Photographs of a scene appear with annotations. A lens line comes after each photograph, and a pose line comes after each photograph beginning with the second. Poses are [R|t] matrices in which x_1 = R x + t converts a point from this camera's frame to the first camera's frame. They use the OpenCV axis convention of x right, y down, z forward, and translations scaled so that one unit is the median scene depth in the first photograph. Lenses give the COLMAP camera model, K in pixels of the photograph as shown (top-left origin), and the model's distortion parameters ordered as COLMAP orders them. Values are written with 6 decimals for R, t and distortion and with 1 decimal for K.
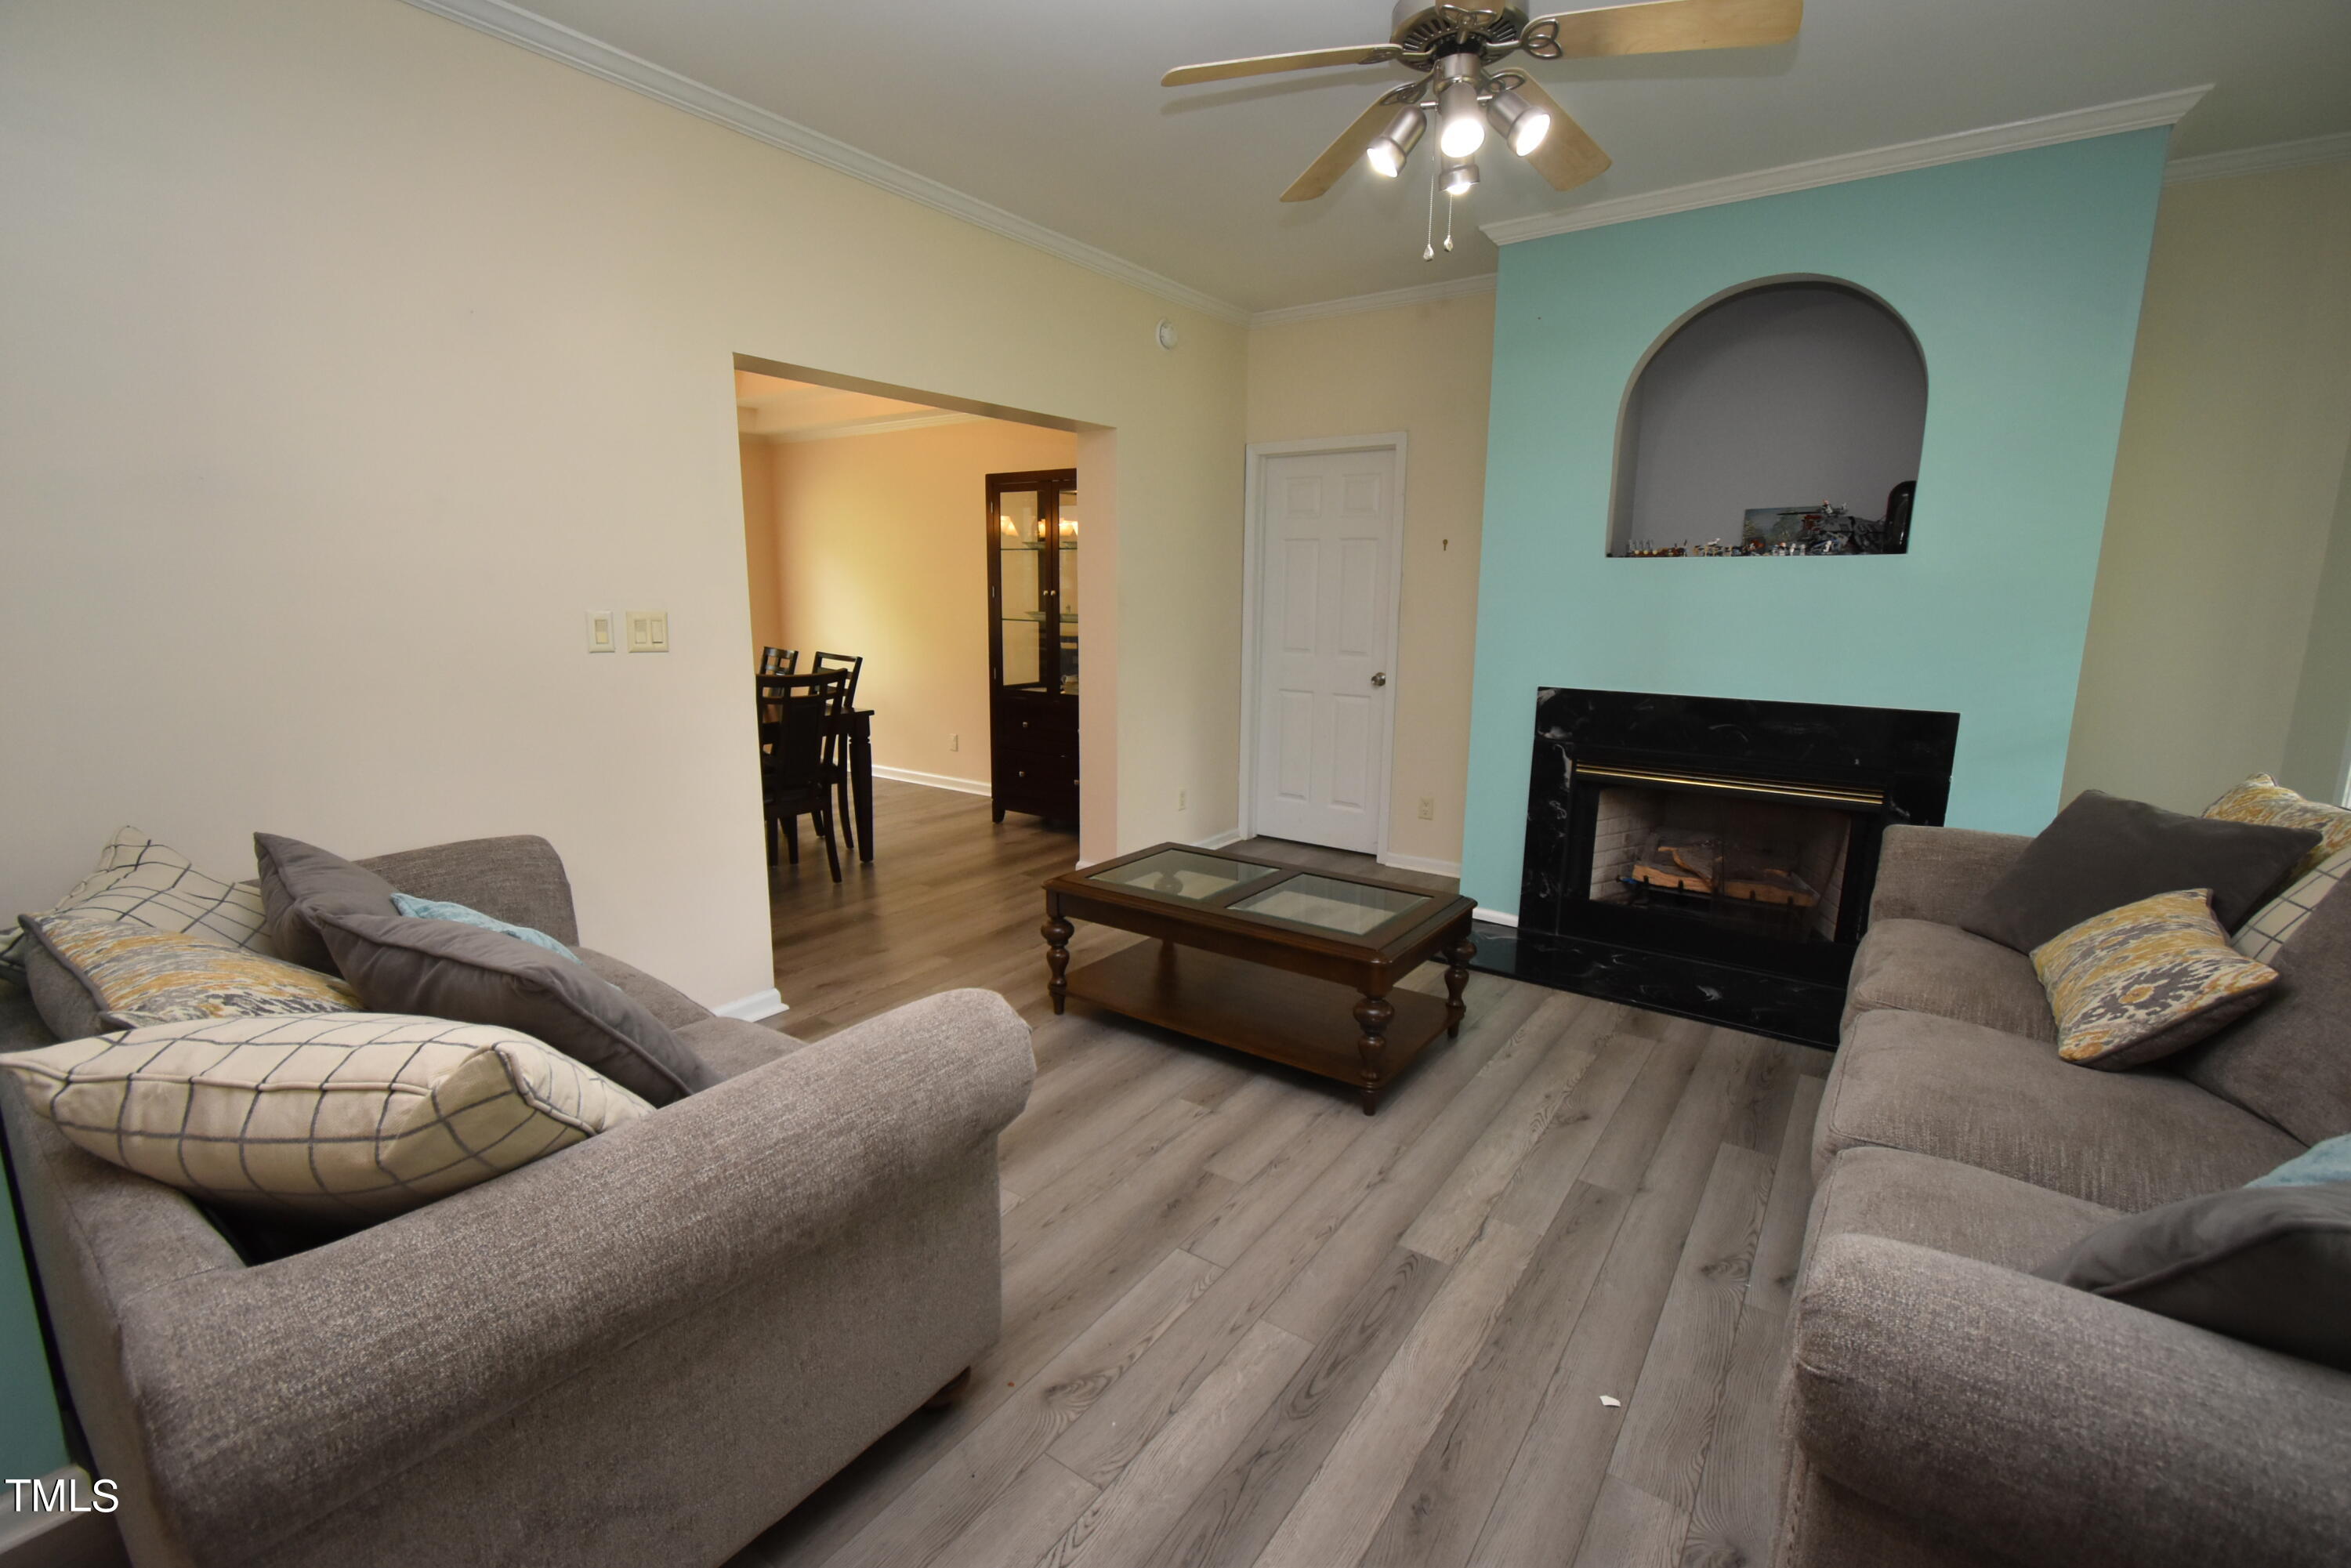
lens RADIAL K [[1026.0, 0, 1173.5], [0, 1026.0, 777.8], [0, 0, 1]] dist [0.003721, -0.000170]
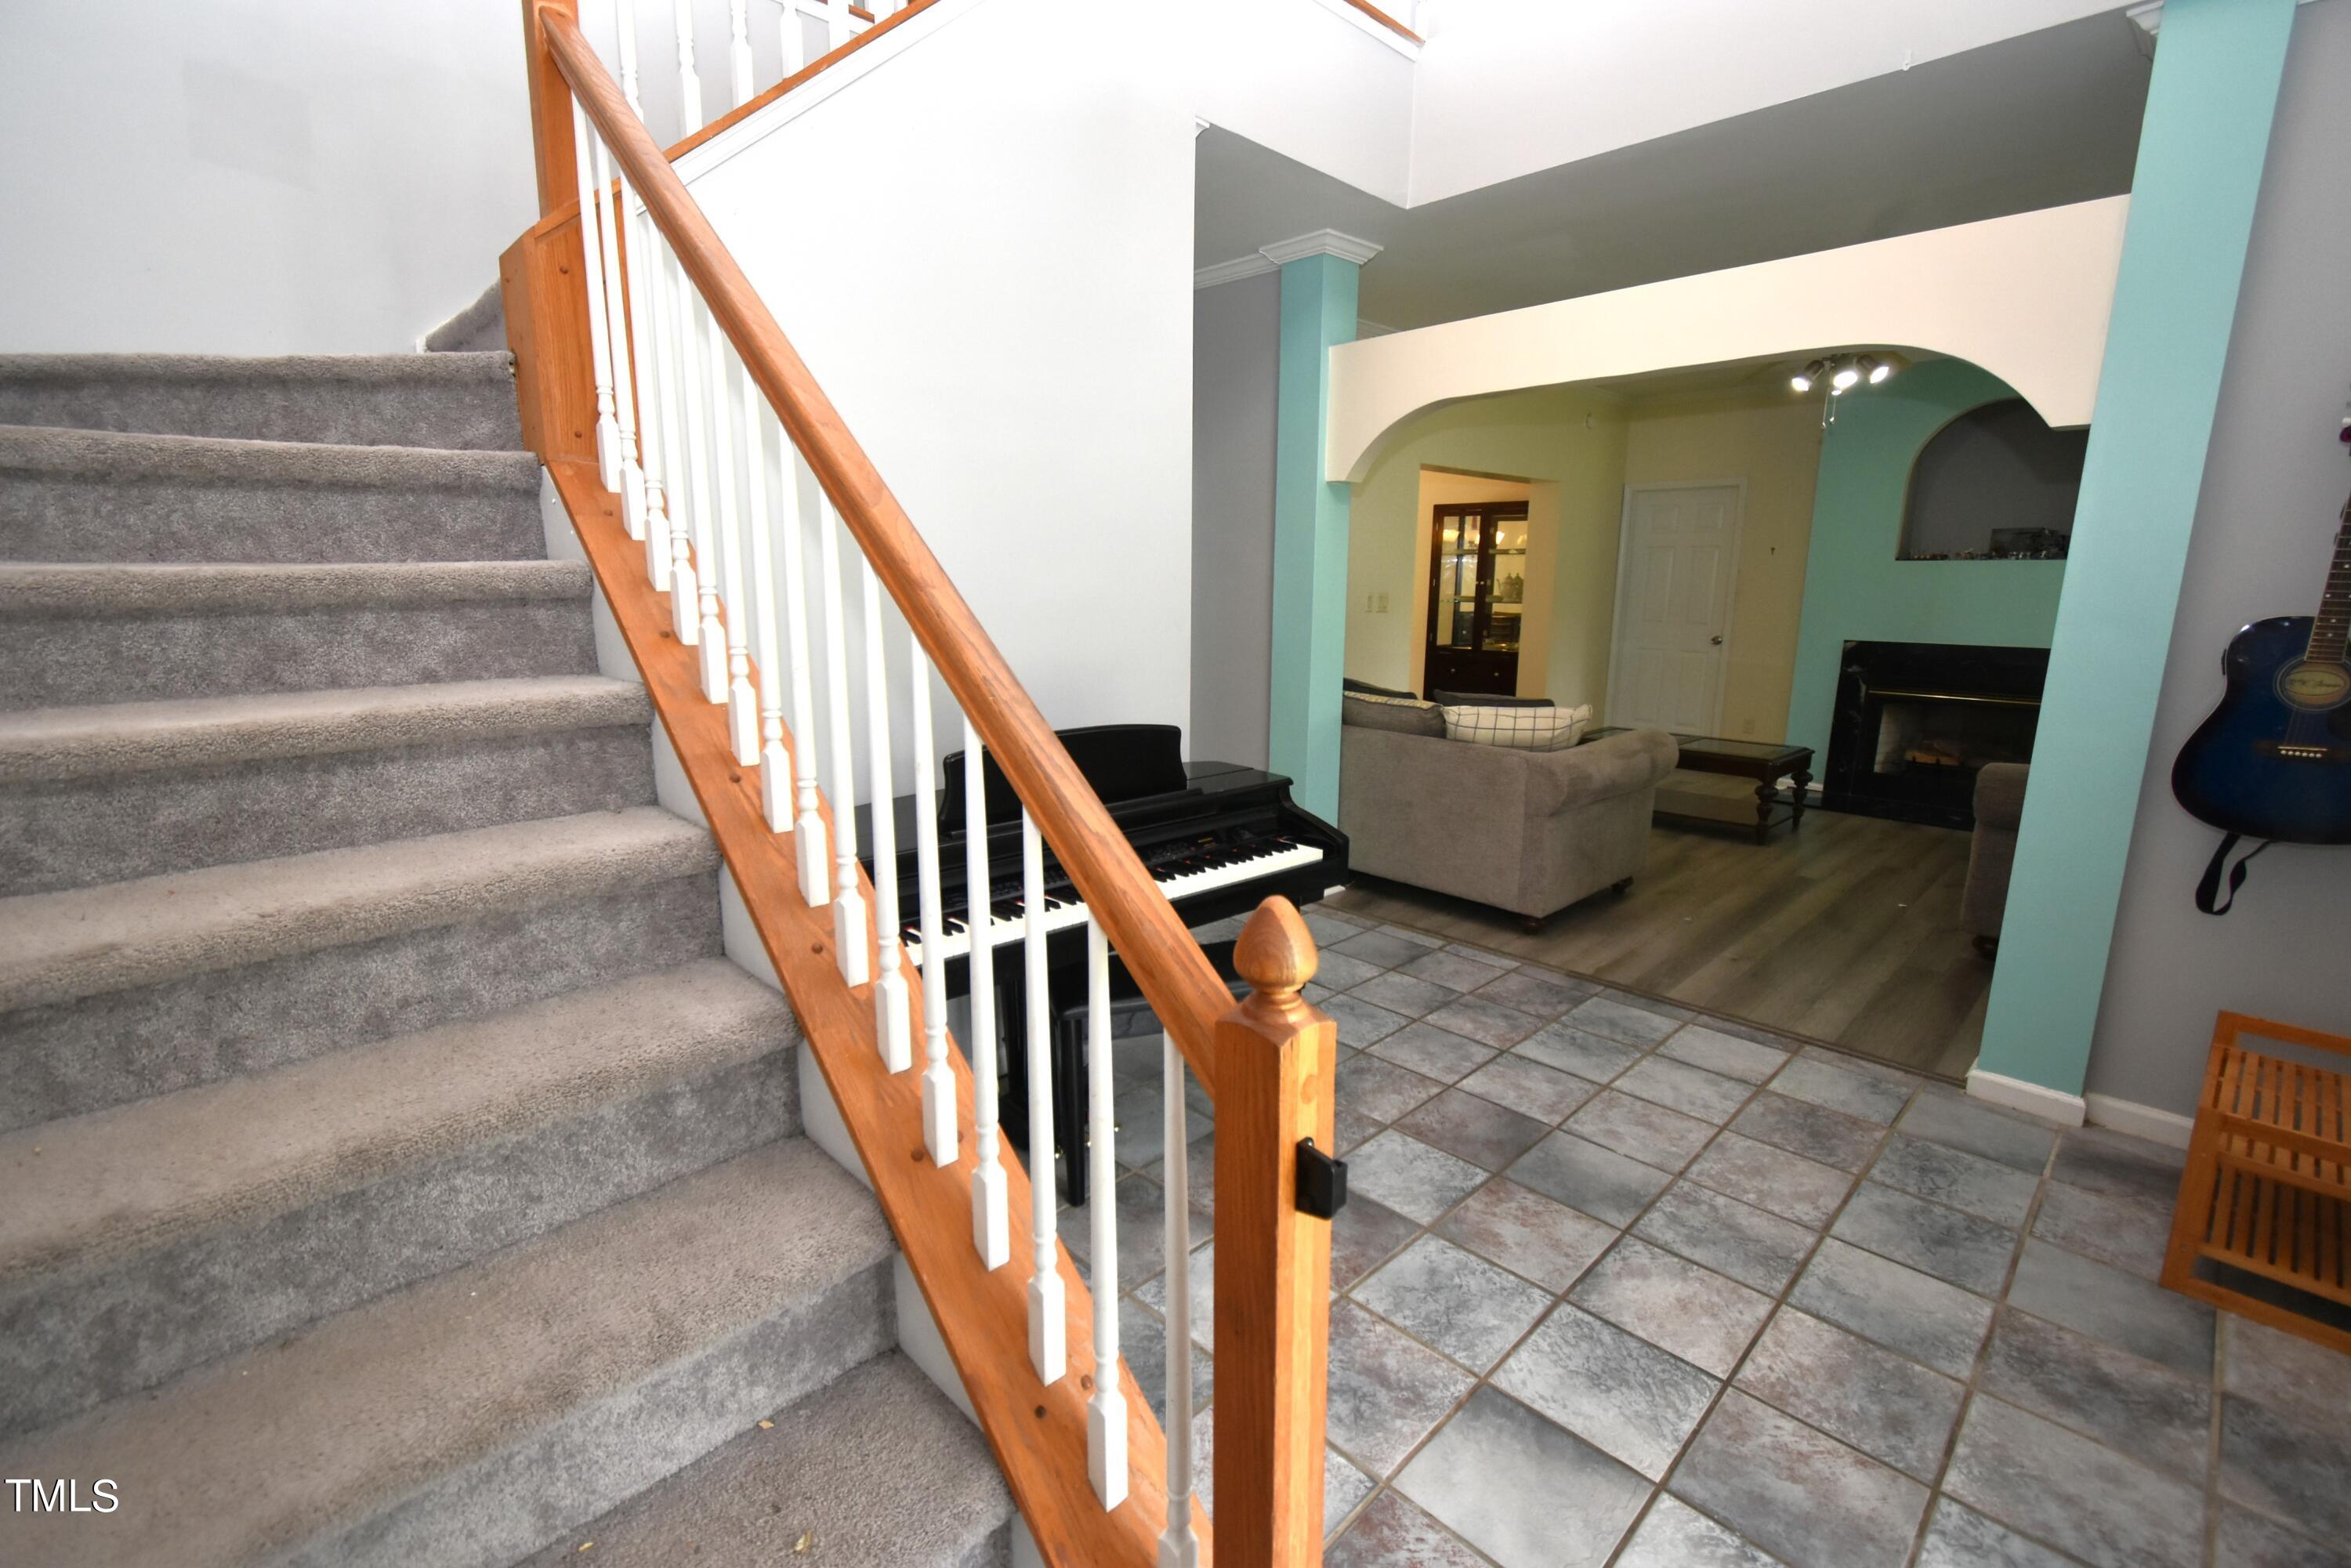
lens RADIAL K [[1026.0, 0, 1173.5], [0, 1026.0, 777.8], [0, 0, 1]] dist [0.003721, -0.000170]
pose [[0.983373, 0.032209, -0.178716, -0.397562], [-0.030739, 0.999467, 0.010990, 0.146664], [0.178974, -0.005313, 0.983839, -0.804269]]
